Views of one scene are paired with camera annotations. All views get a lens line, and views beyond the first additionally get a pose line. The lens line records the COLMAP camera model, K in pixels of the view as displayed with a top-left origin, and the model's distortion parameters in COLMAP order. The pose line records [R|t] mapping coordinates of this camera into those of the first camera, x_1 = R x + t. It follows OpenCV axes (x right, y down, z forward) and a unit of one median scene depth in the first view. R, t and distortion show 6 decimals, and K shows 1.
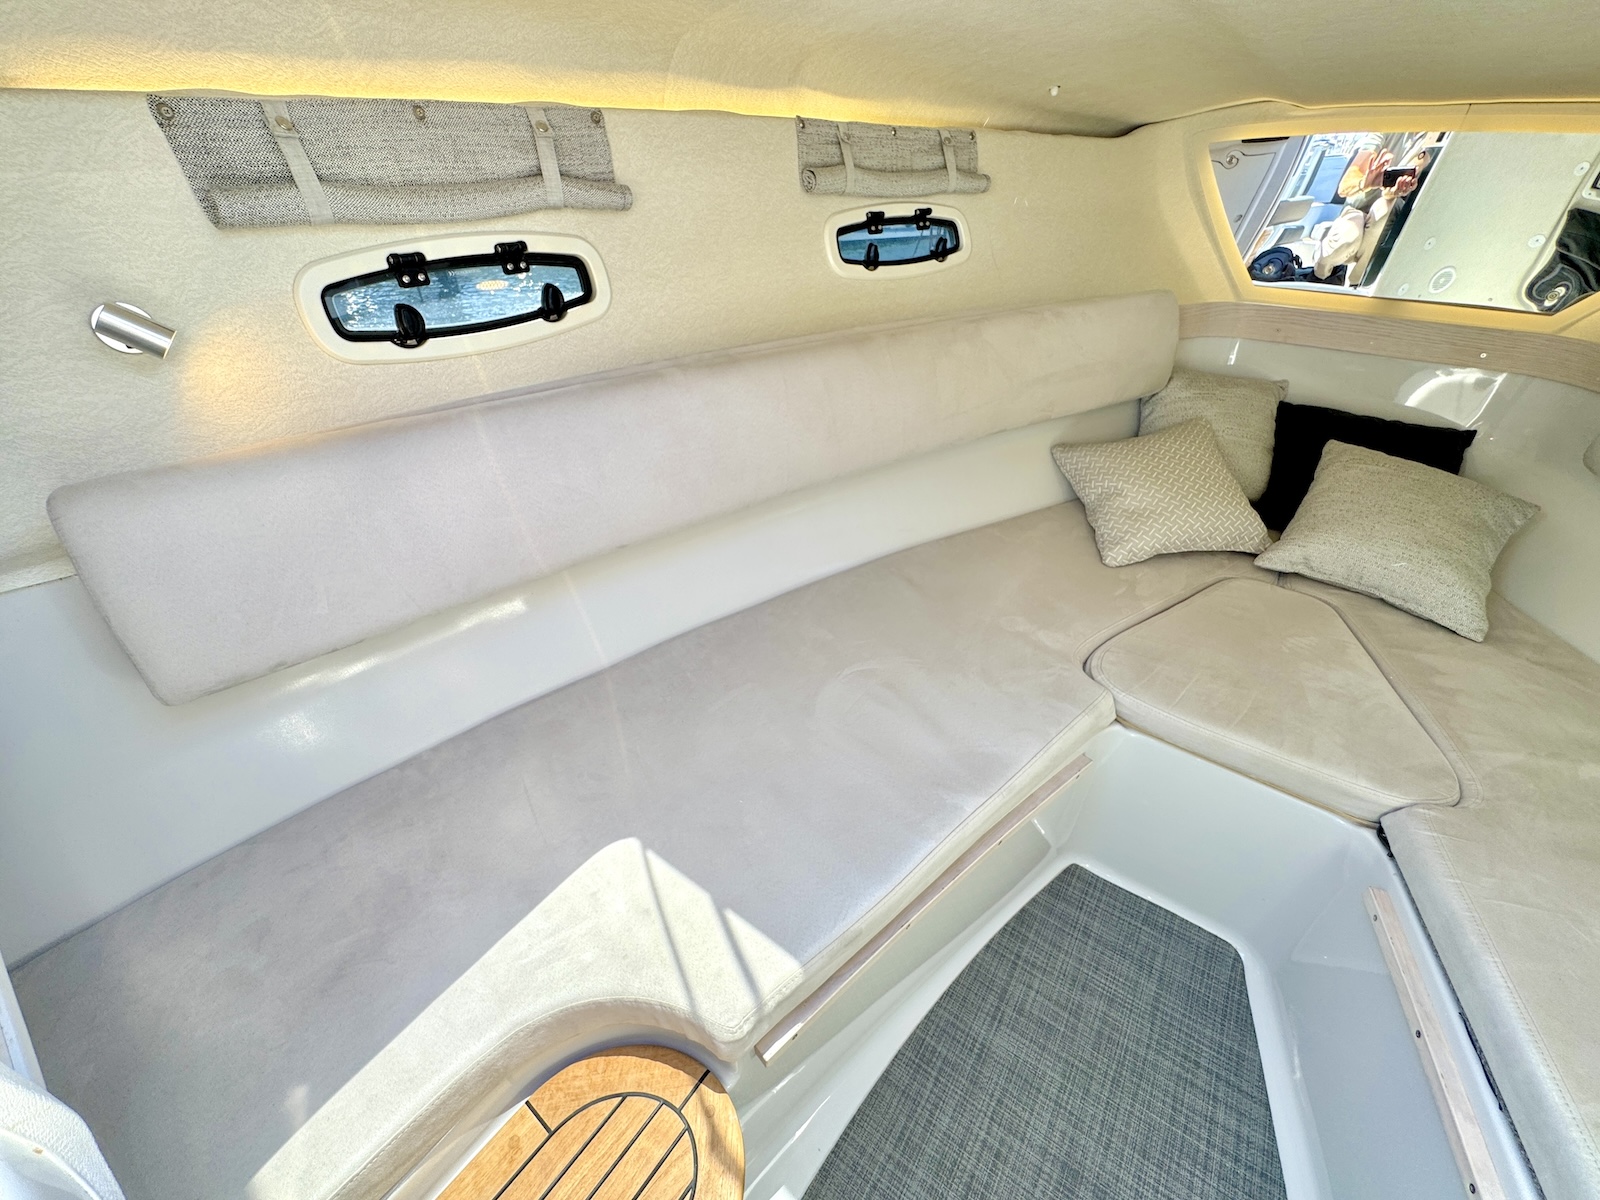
lens RADIAL K [[644.3, 0, 800.1], [0, 644.3, 599.7], [0, 0, 1]] dist [-0.003082, 0.000796]
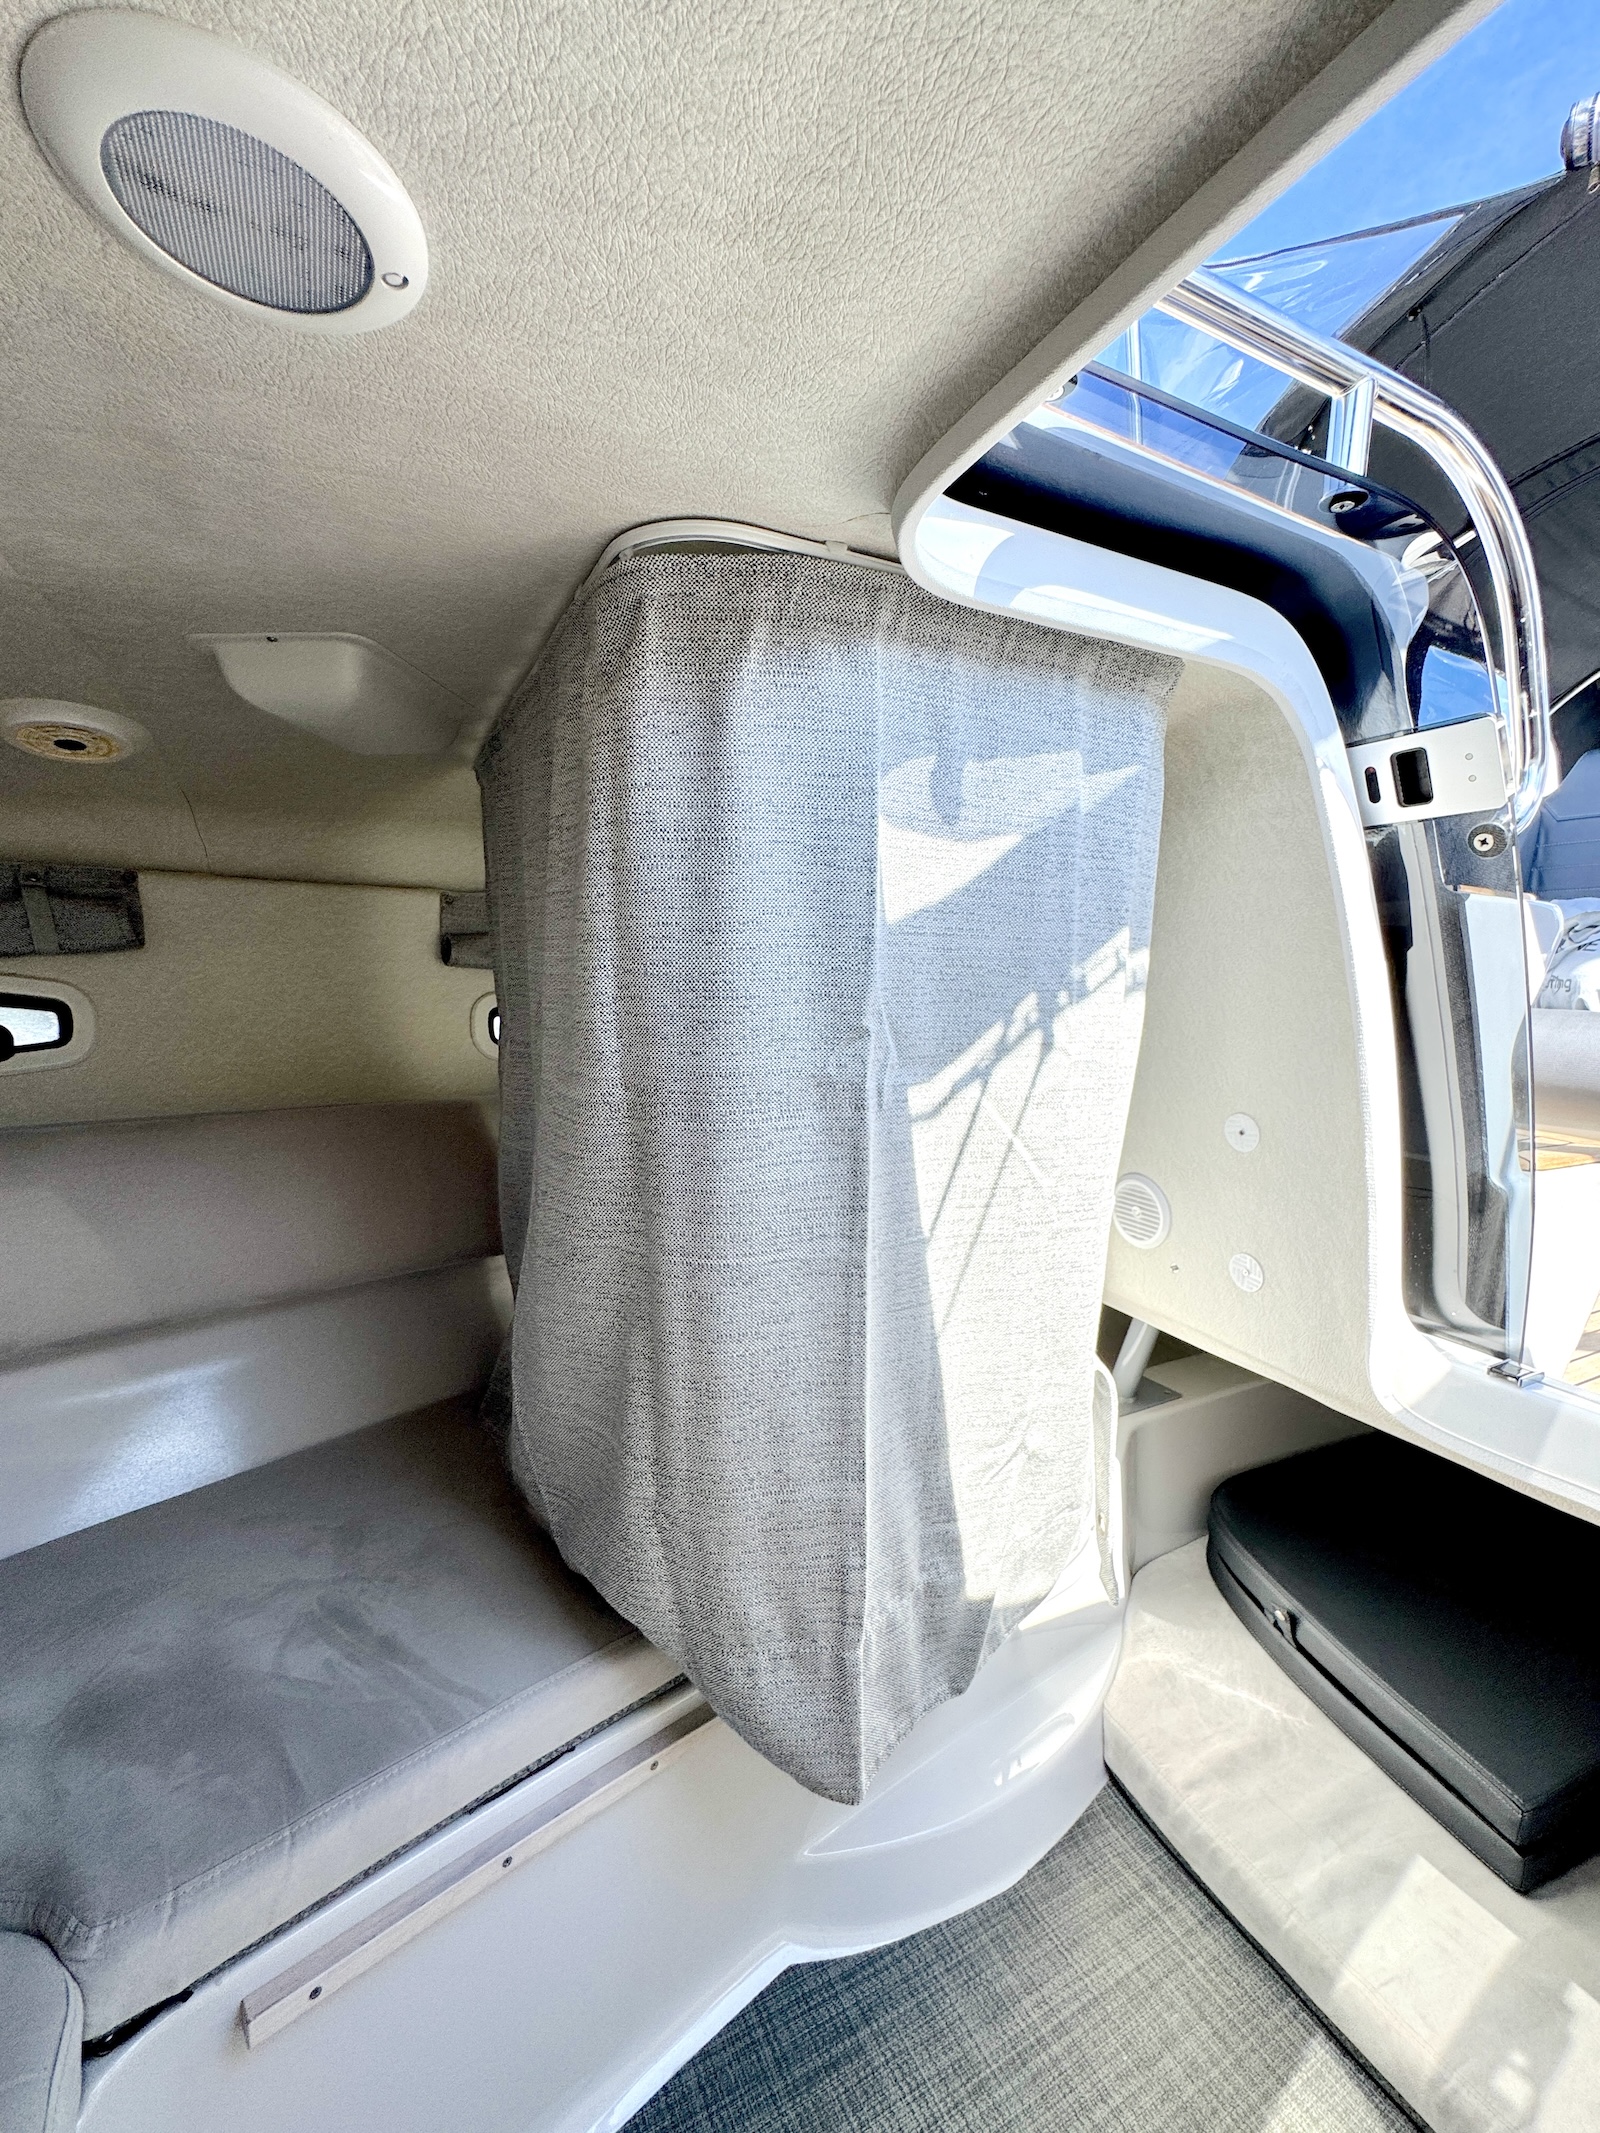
lens RADIAL K [[858.9, 0, 804.9], [0, 858.9, 1063.9], [0, 0, 1]] dist [-0.003082, 0.000796]
pose [[-0.887567, -0.072551, 0.454930, 0.202691], [0.236839, 0.775159, 0.585692, -0.374676], [-0.395136, 0.627586, -0.670823, 0.683140]]
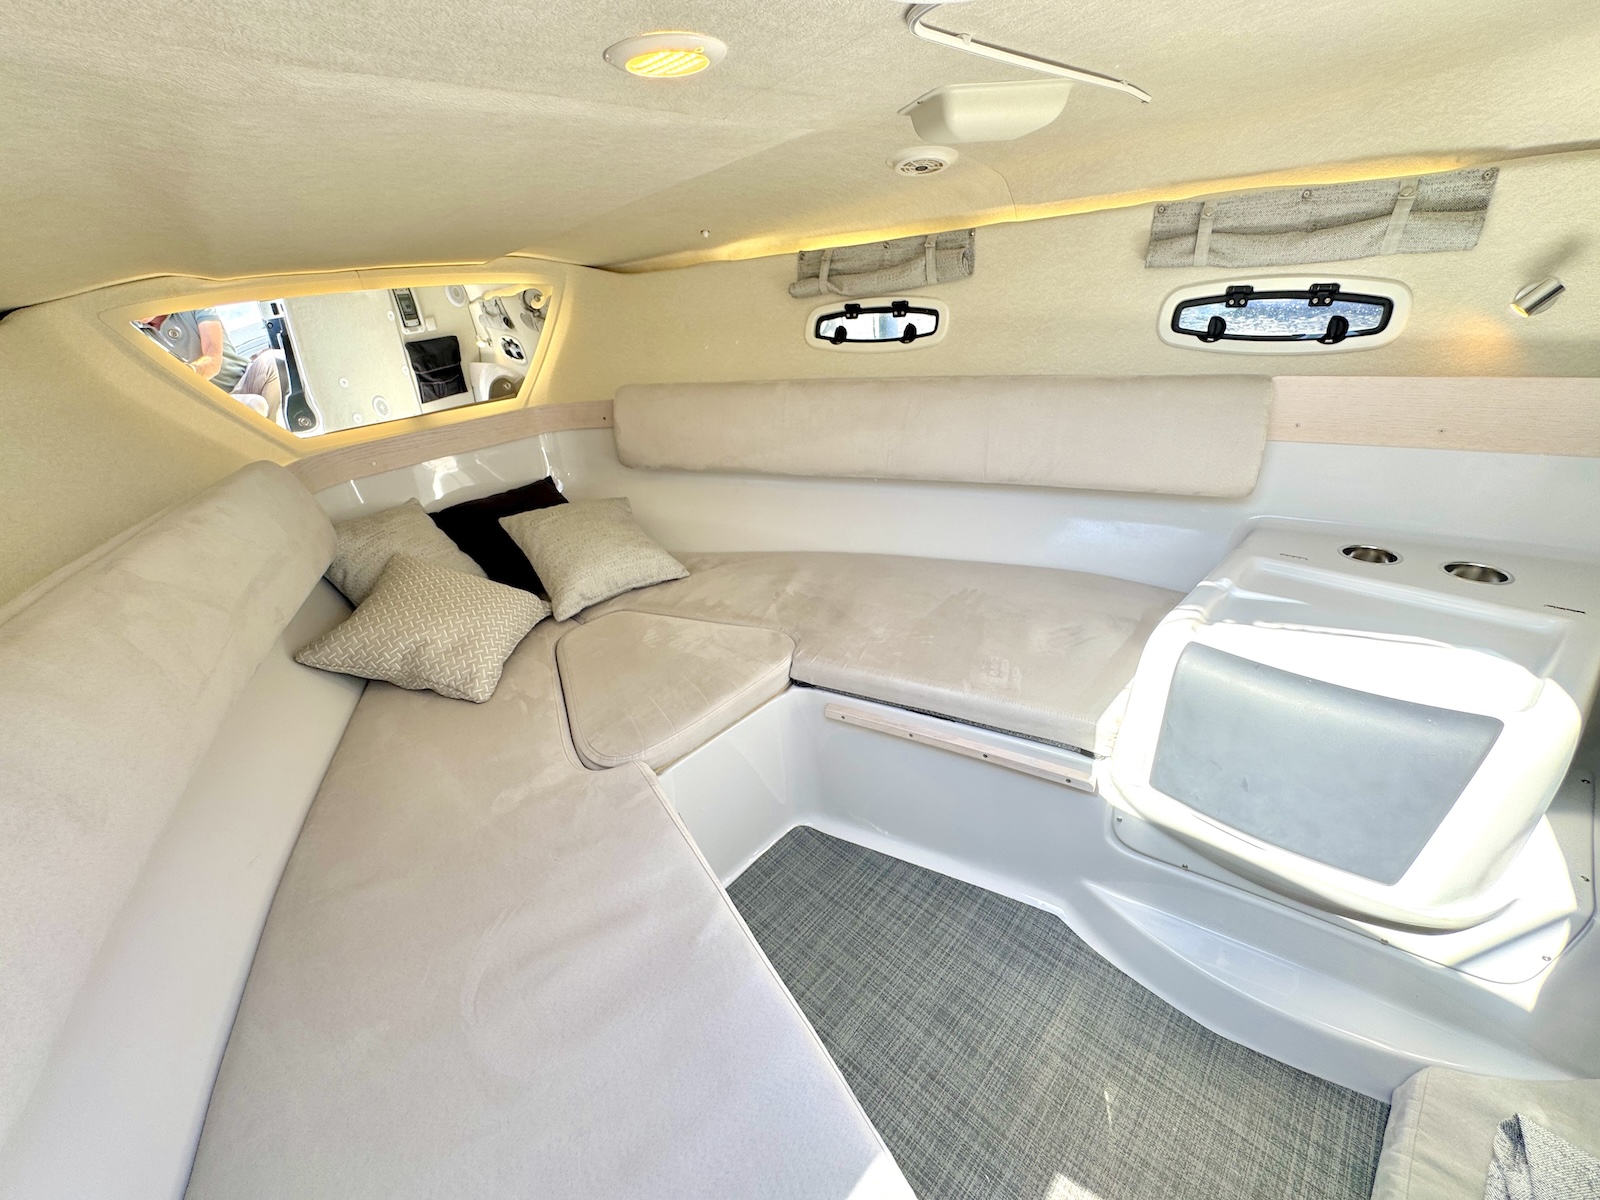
lens RADIAL K [[644.3, 0, 798.5], [0, 644.3, 598.9], [0, 0, 1]] dist [-0.003082, 0.000796]
pose [[0.139992, -0.468396, 0.872358, -0.277641], [0.637307, 0.716901, 0.282654, -0.177284], [-0.757787, 0.516390, 0.398872, 0.261829]]
